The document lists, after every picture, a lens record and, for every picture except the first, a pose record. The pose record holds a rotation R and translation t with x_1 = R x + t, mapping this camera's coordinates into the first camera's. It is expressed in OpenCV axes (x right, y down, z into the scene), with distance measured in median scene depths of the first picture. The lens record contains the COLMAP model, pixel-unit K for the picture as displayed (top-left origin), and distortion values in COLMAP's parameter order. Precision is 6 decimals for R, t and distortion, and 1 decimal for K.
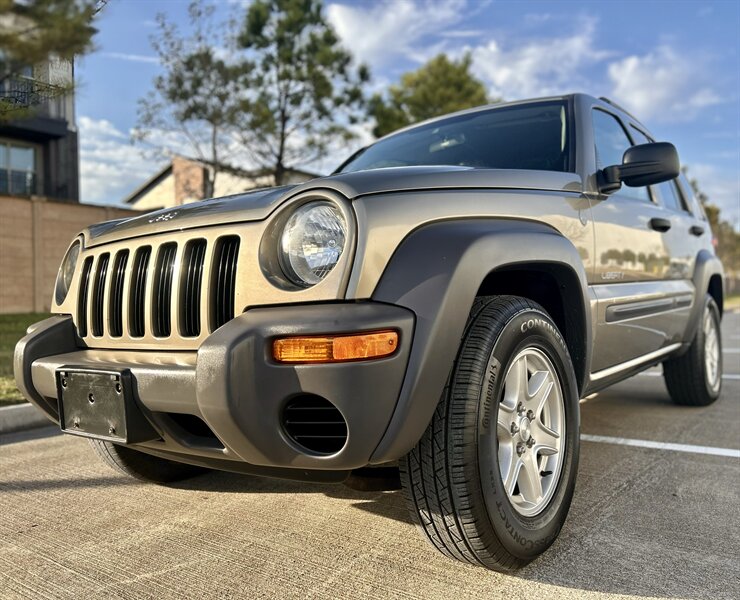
lens RADIAL K [[600.6, 0, 401.2], [0, 600.6, 298.1], [0, 0, 1]] dist [0.079079, -0.096604]
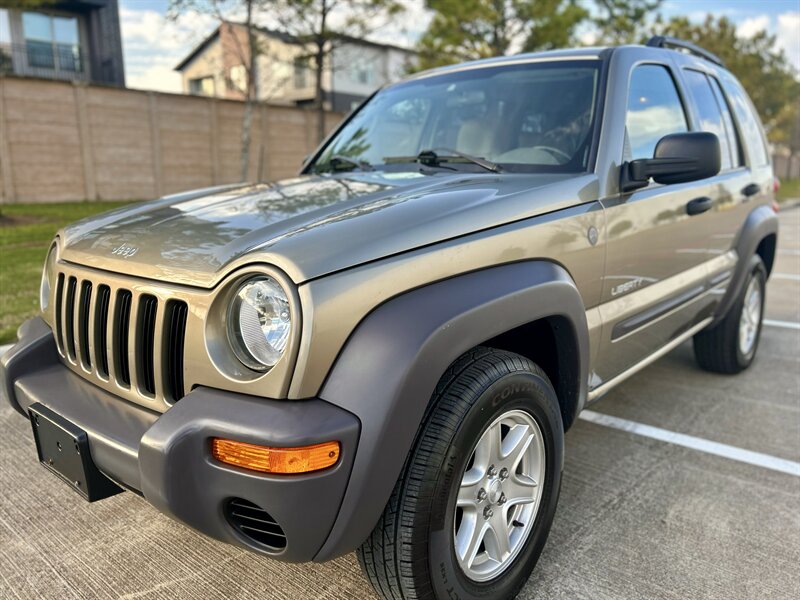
lens RADIAL K [[602.1, 0, 398.9], [0, 602.1, 307.9], [0, 0, 1]] dist [0.044906, -0.043551]
pose [[0.995453, 0.041305, -0.085828, 0.097437], [-0.021415, 0.975067, 0.220873, -0.220293], [0.092811, -0.218031, 0.971519, 0.089331]]
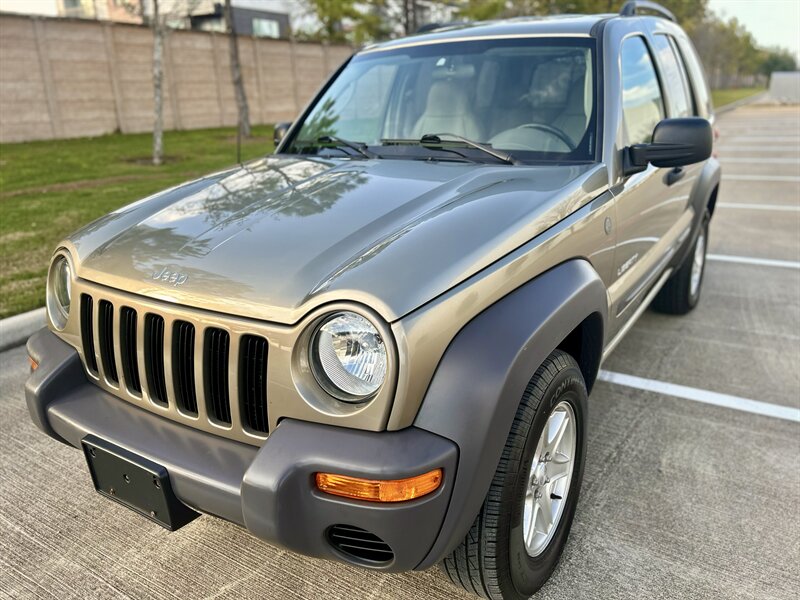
lens RADIAL K [[604.7, 0, 398.9], [0, 604.7, 301.5], [0, 0, 1]] dist [0.039200, -0.040139]
pose [[0.998468, -0.016445, 0.052827, -0.077815], [-0.001839, 0.944415, 0.328750, -0.333456], [-0.055297, -0.328344, 0.942938, 0.086212]]
